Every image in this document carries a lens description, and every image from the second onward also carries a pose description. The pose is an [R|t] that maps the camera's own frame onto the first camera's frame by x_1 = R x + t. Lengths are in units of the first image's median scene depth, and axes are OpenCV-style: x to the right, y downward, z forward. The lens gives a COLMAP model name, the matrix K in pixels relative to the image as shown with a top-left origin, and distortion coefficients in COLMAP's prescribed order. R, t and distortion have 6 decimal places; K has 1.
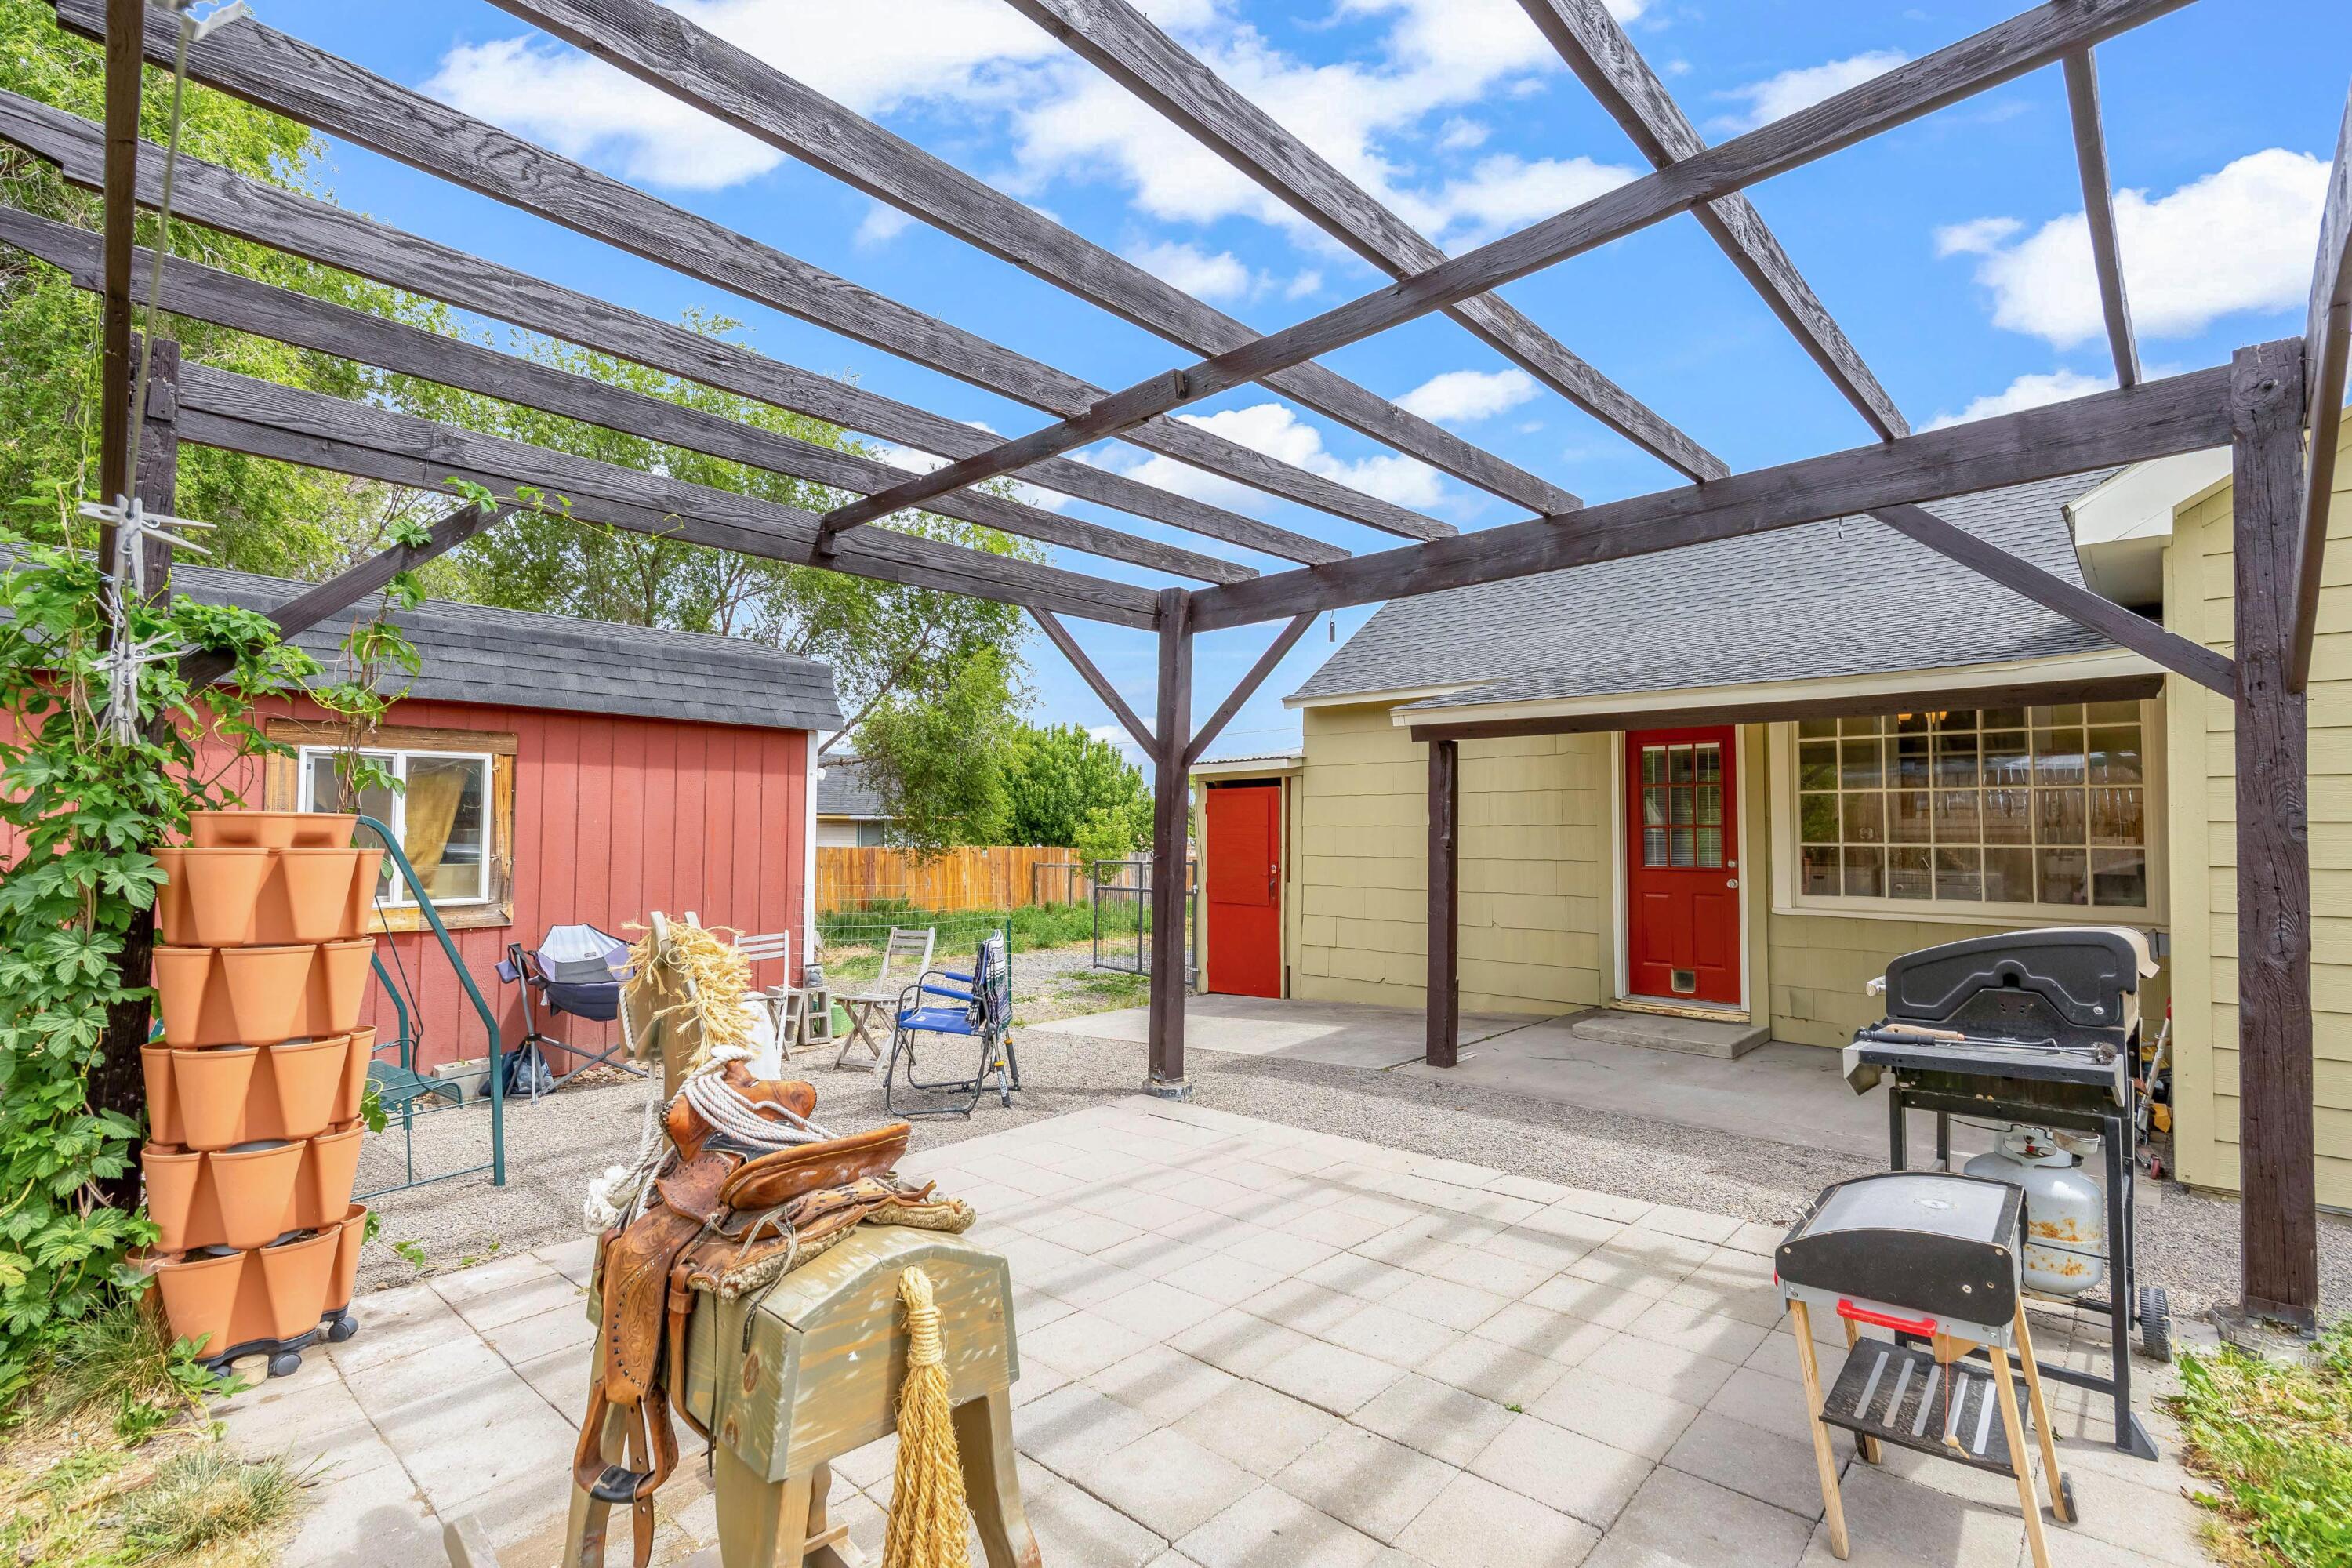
lens RADIAL K [[1109.4, 0, 1173.5], [0, 1109.4, 798.0], [0, 0, 1]] dist [-0.000027, 0.000000]
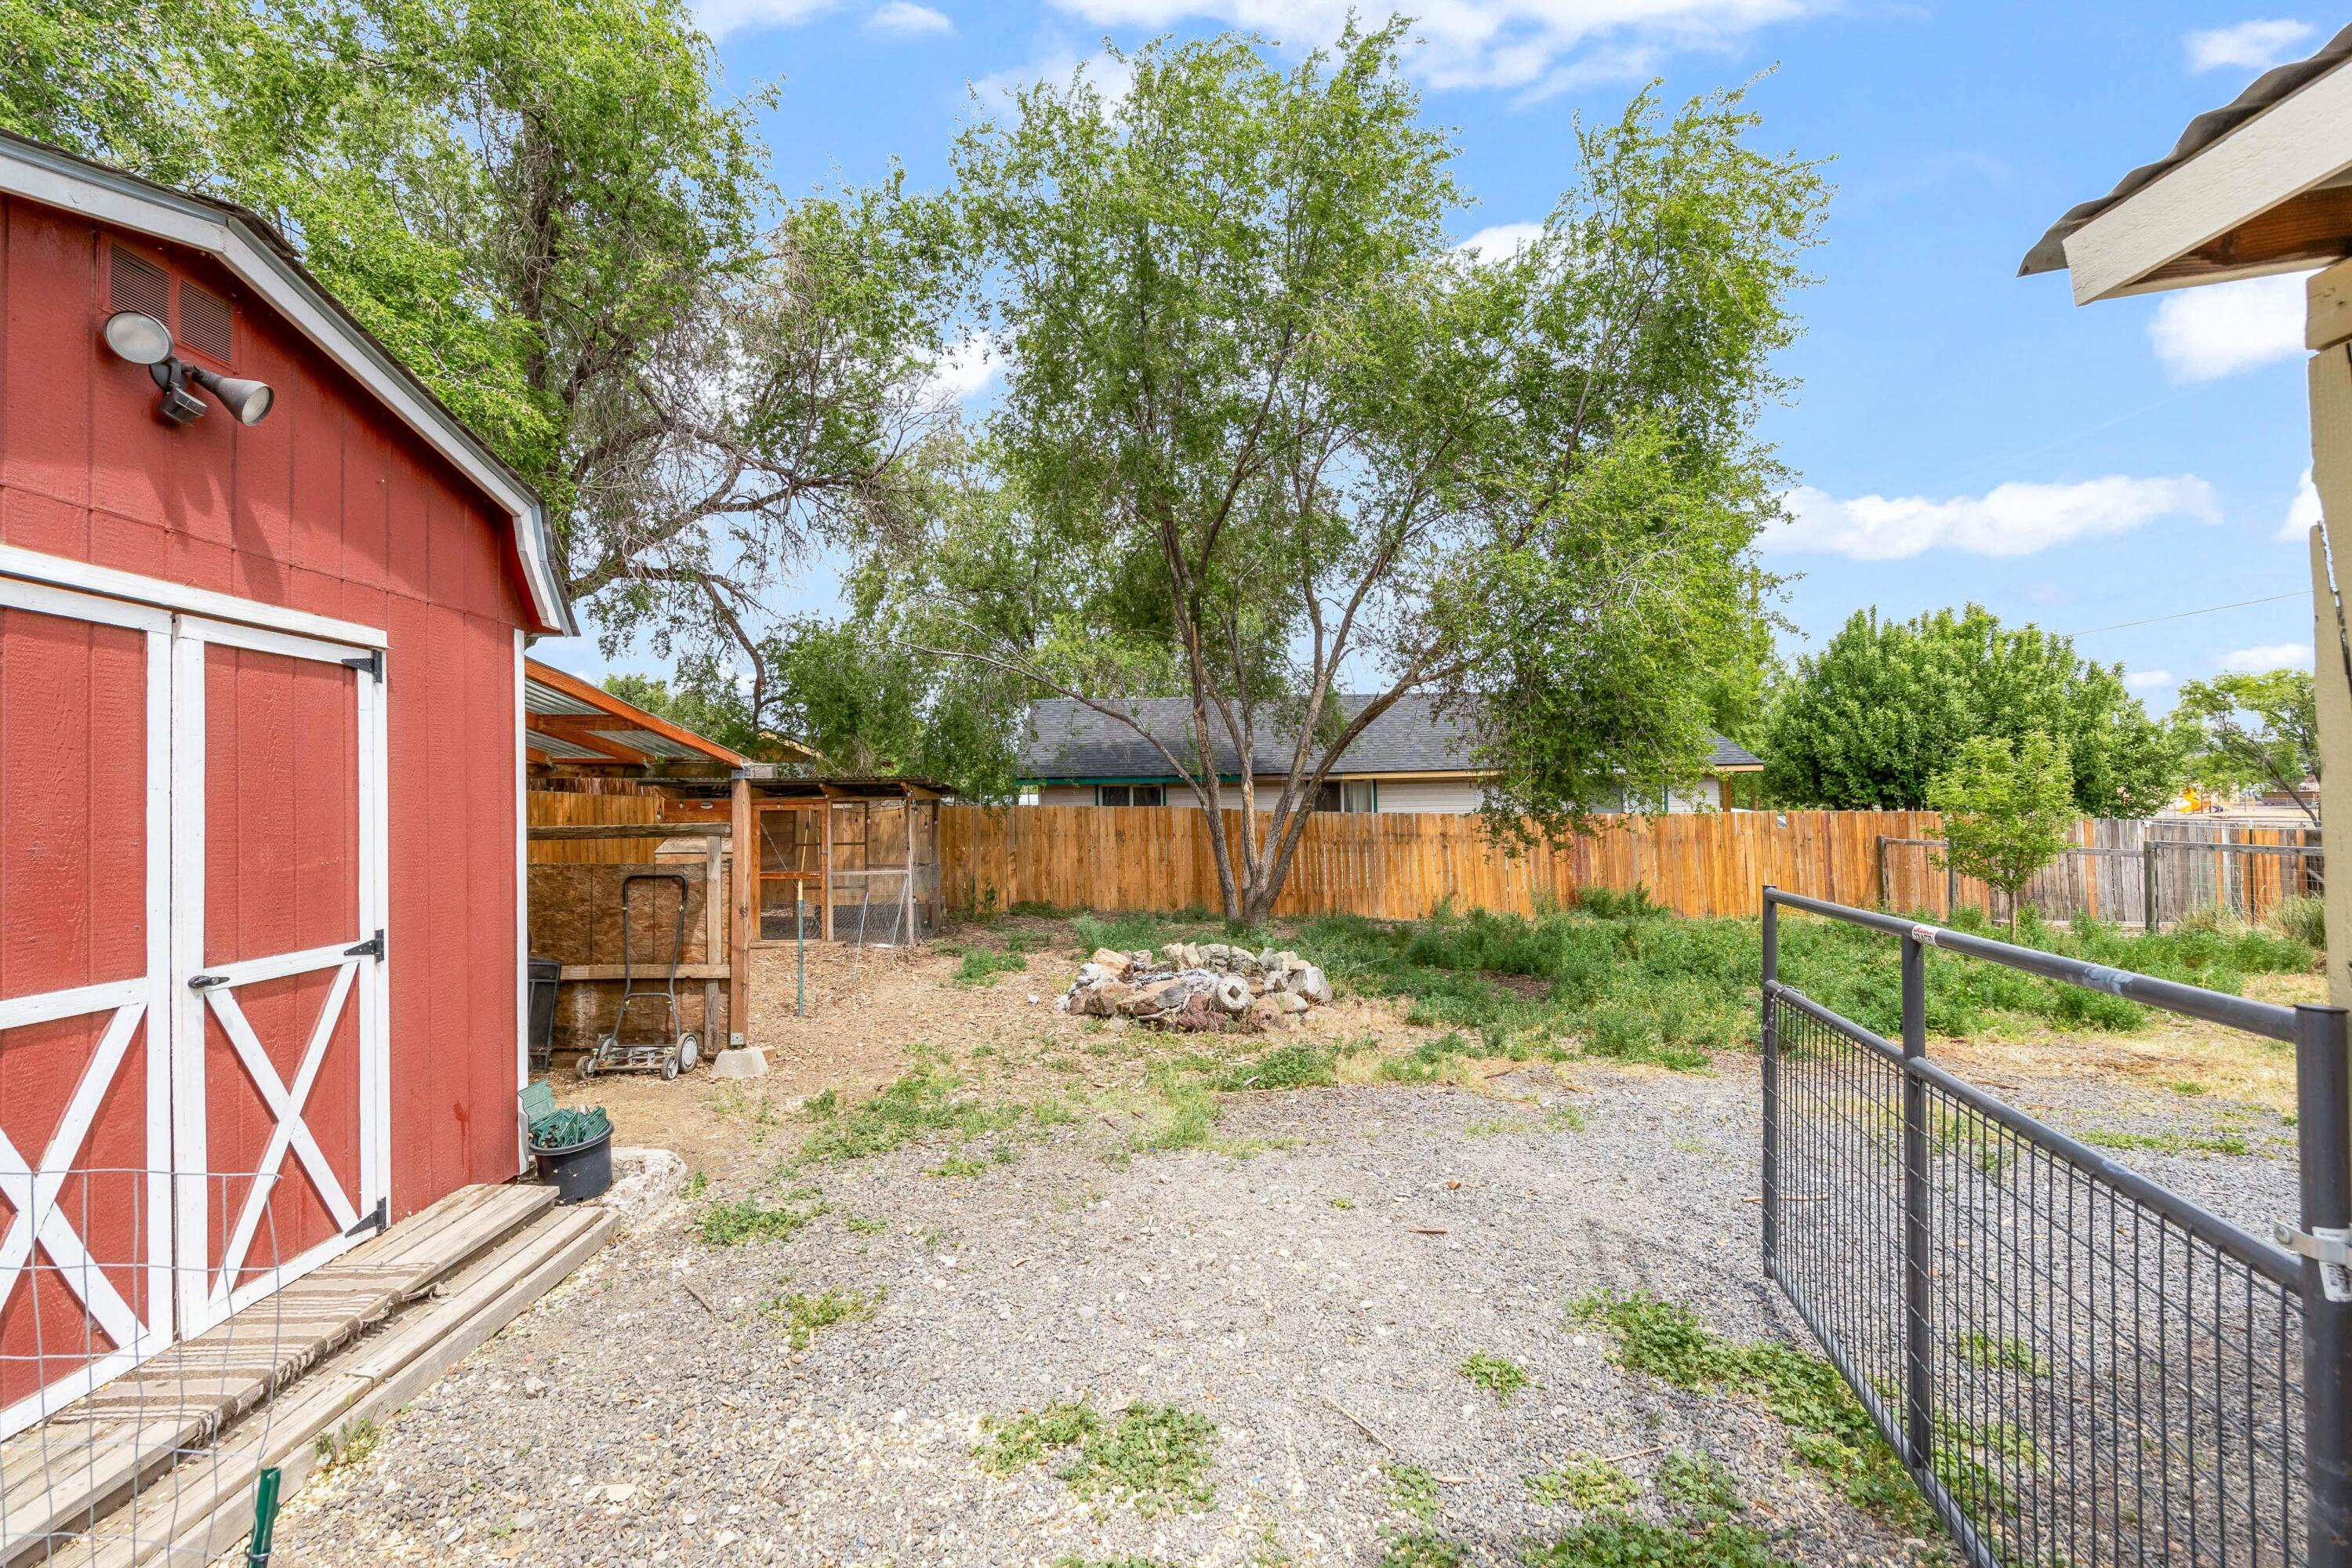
lens RADIAL K [[1009.7, 0, 1181.7], [0, 1009.7, 801.8], [0, 0, 1]] dist [-0.000280, 0.000037]
pose [[0.692974, -0.013107, -0.720843, 0.008481], [0.037629, 0.999130, 0.018008, 0.014223], [0.719980, -0.039603, 0.692864, 0.337286]]
